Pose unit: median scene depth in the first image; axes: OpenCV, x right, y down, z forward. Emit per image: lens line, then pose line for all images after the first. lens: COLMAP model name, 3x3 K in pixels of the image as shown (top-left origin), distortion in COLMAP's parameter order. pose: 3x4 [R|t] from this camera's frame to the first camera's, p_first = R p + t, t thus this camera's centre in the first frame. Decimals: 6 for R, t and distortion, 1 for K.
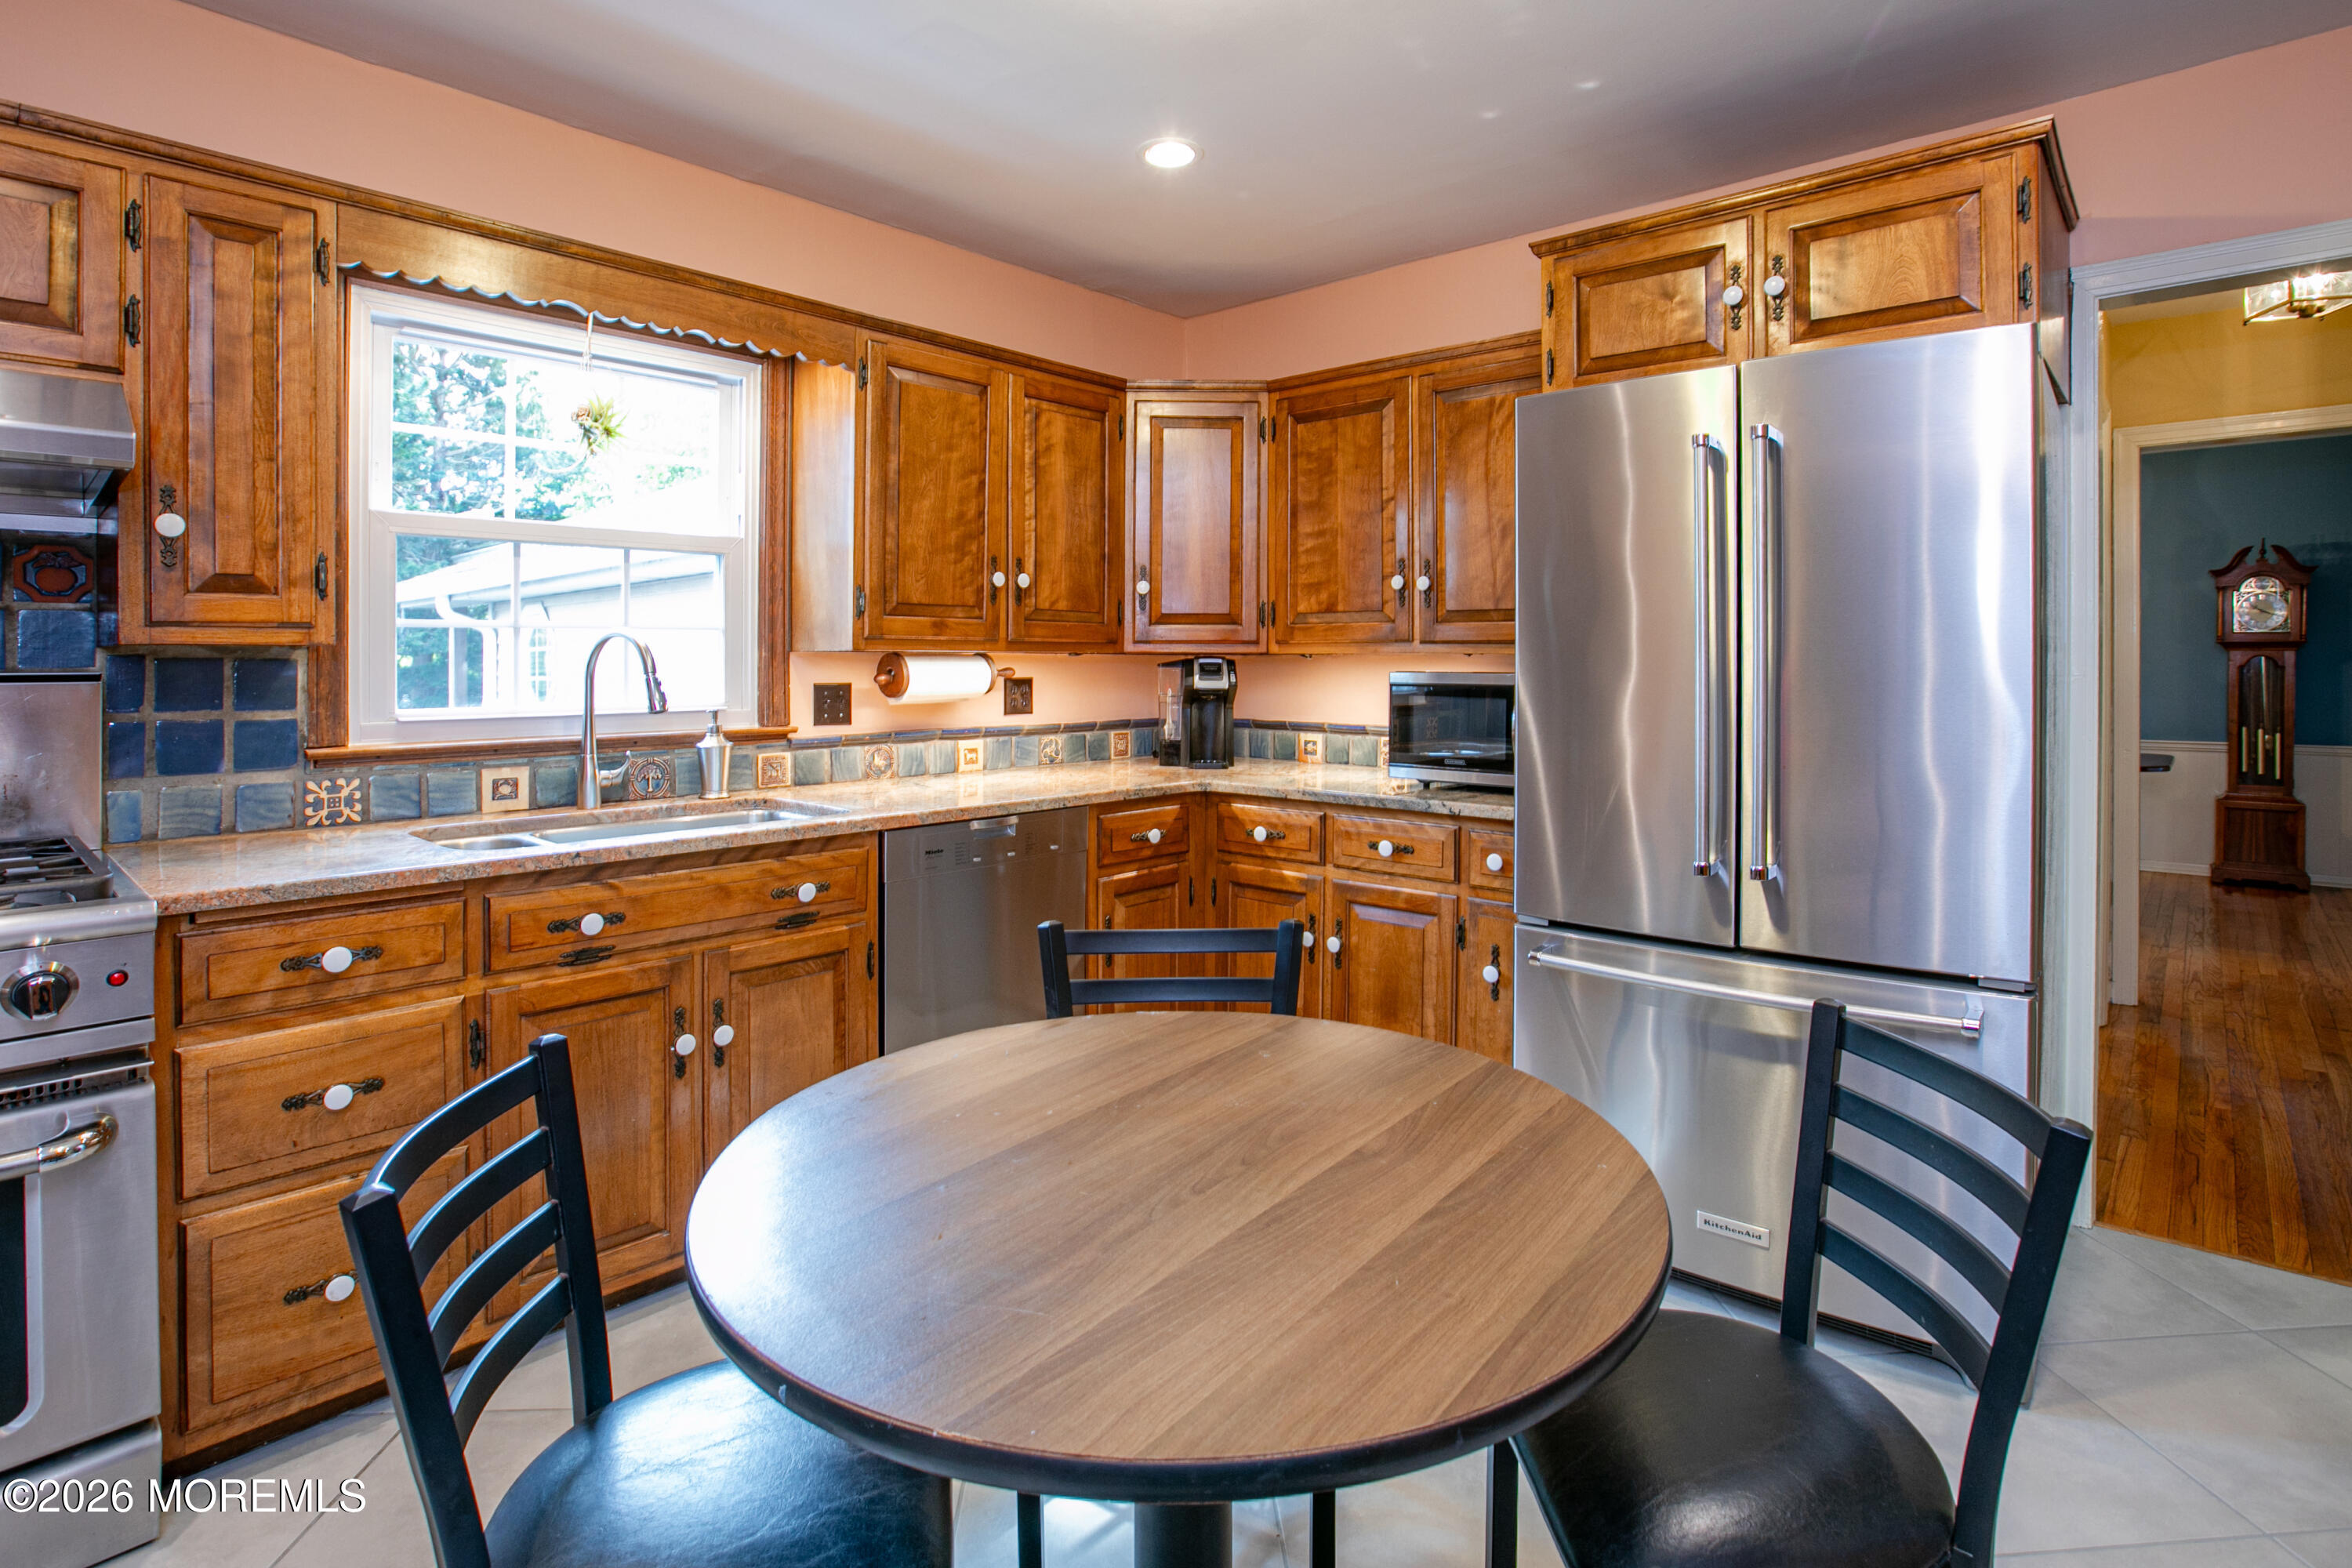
lens RADIAL K [[1180.6, 0, 1207.5], [0, 1180.6, 658.2], [0, 0, 1]] dist [-0.002884, 0.000366]
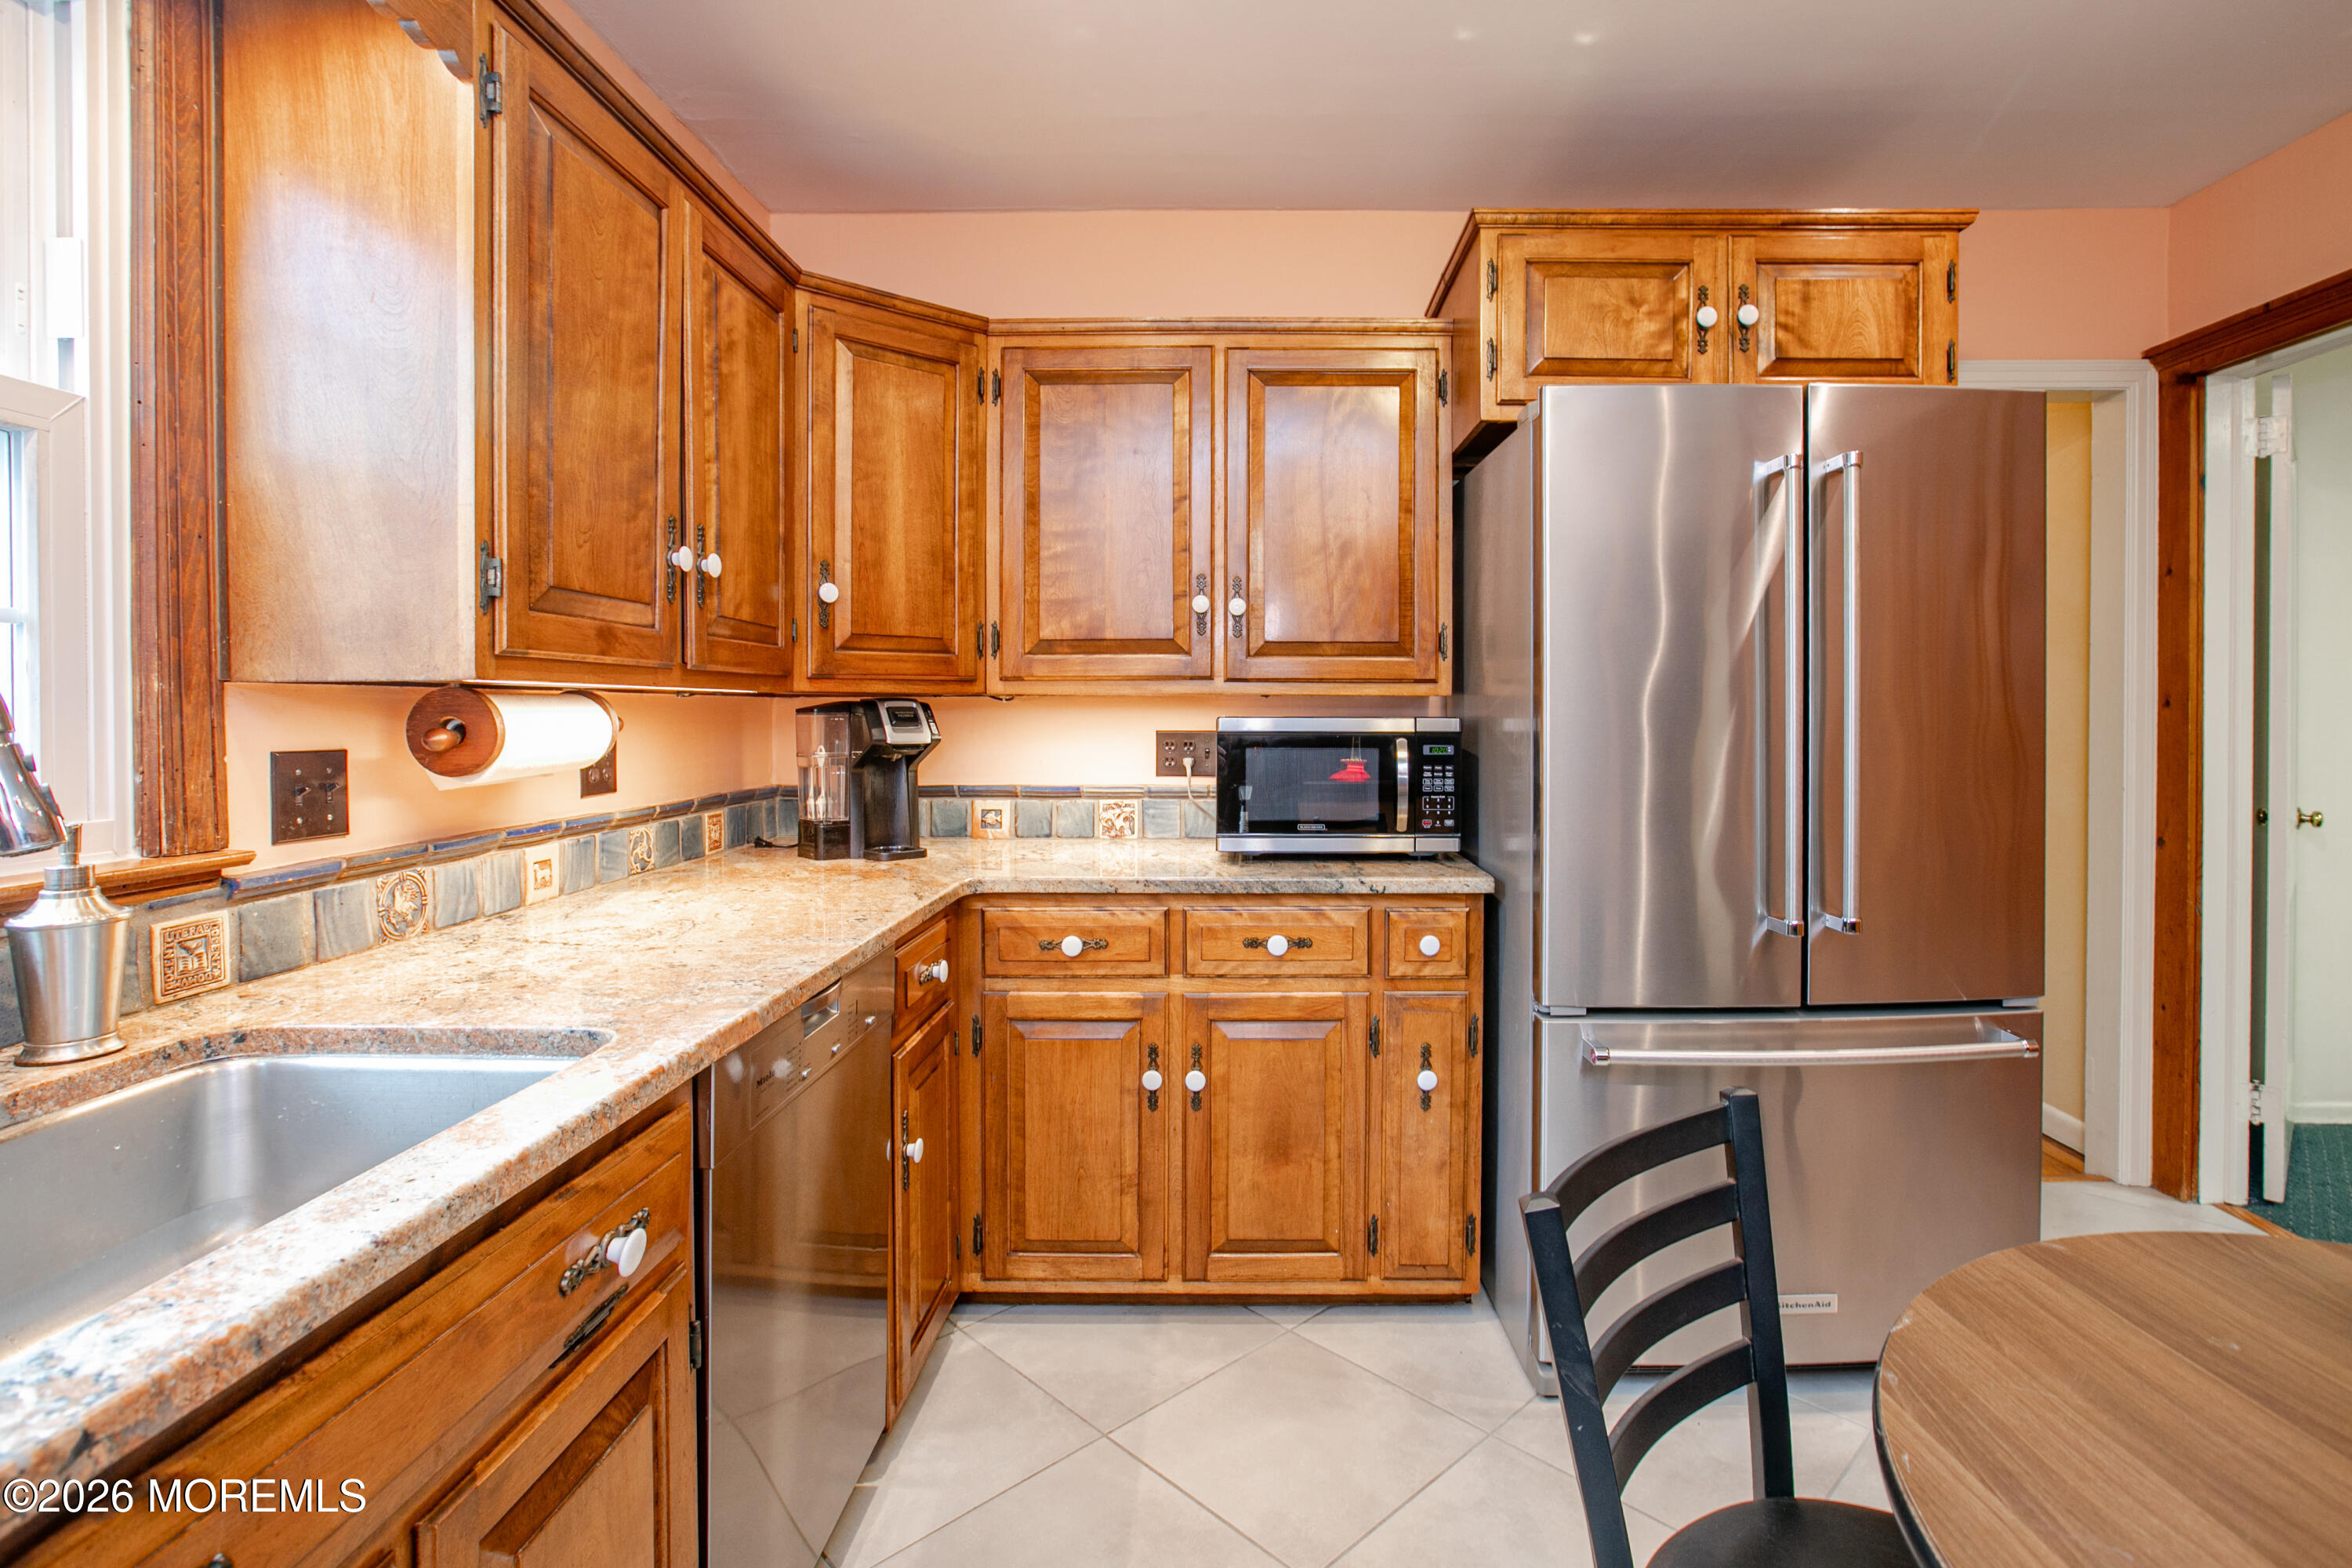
lens RADIAL K [[1130.2, 0, 1225.9], [0, 1130.2, 714.5], [0, 0, 1]] dist [-0.007787, 0.000279]
pose [[0.761516, -0.005466, 0.648123, -0.341897], [0.000056, 0.999965, 0.008367, 0.003322], [-0.648146, -0.006335, 0.761490, 0.439288]]
